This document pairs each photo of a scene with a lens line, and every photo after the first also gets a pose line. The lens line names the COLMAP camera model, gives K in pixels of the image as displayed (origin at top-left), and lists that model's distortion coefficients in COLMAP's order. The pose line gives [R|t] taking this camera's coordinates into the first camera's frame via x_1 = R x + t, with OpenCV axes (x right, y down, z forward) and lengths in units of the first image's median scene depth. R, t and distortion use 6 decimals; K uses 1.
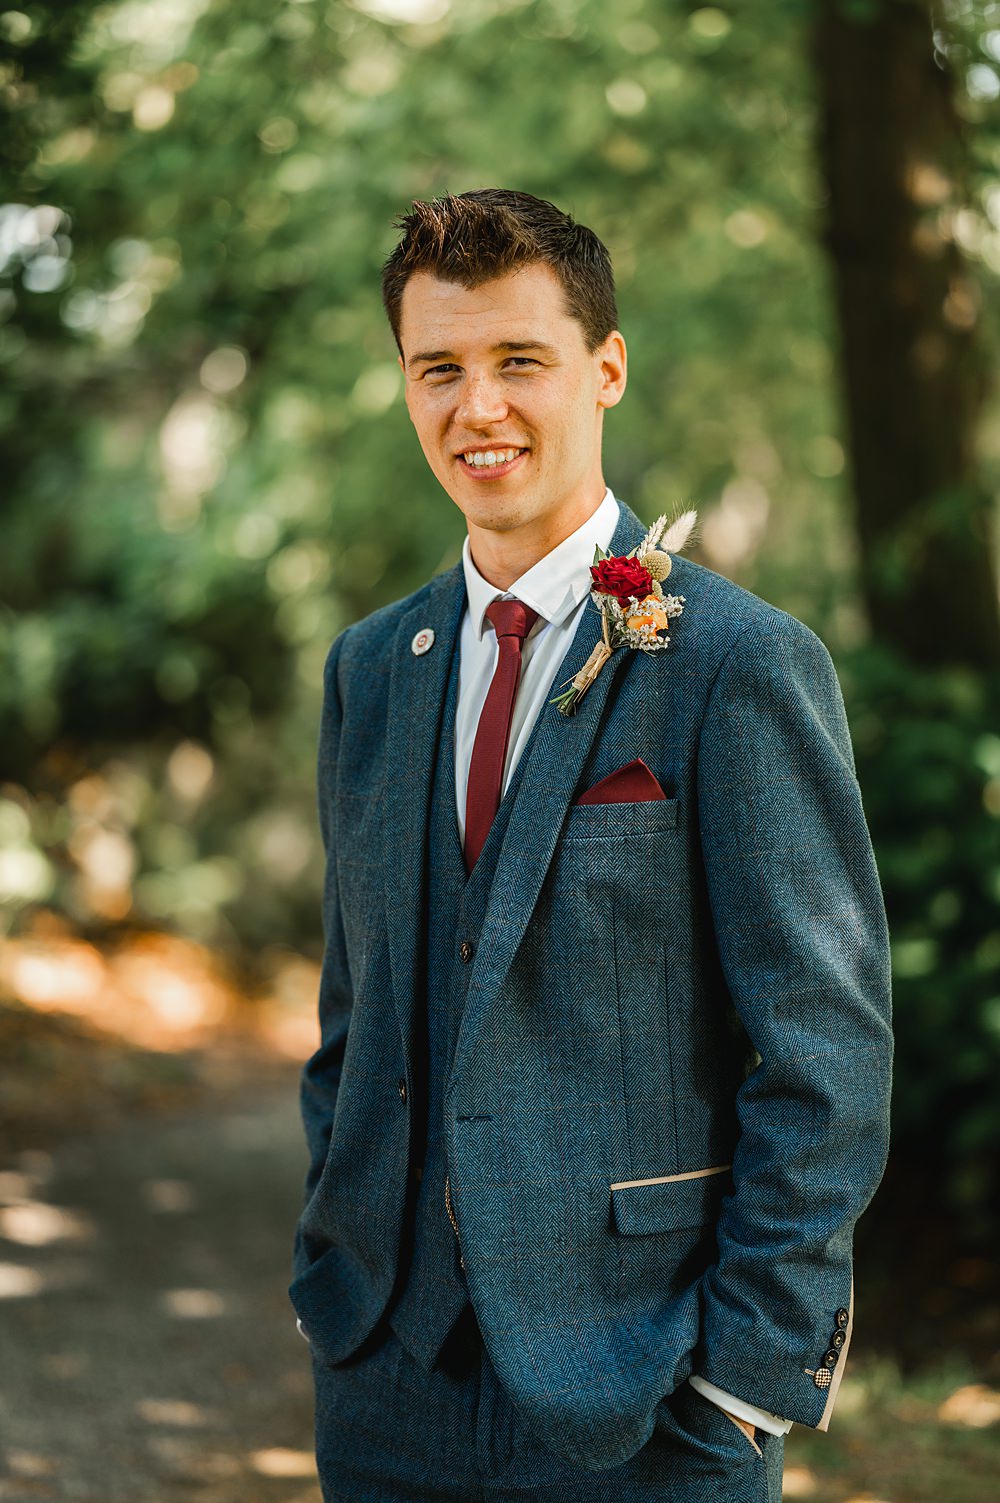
lens RADIAL K [[3700.3, 0, 500.0], [0, 3700.3, 751.5], [0, 0, 1]] dist [0.082815, -0.375812]
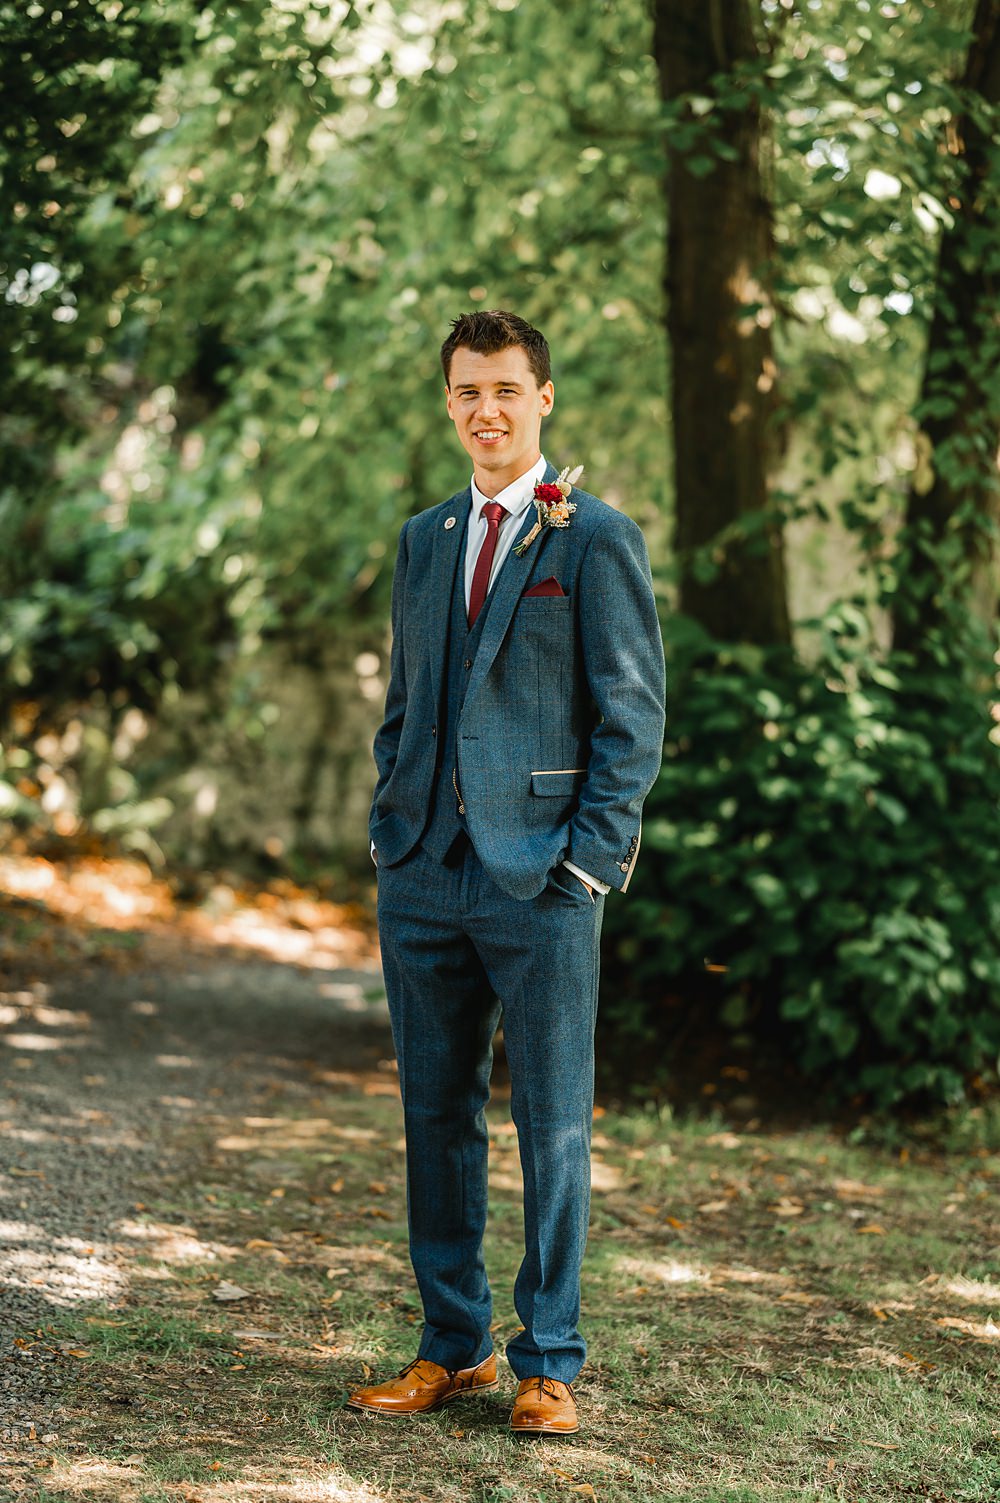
lens RADIAL K [[3700.3, 0, 500.0], [0, 3700.3, 751.5], [0, 0, 1]] dist [0.082815, -0.375812]
pose [[0.998042, 0.045136, 0.043310, -0.081547], [-0.044544, 0.998902, -0.014518, 0.135286], [-0.043918, 0.012560, 0.998956, -1.146276]]
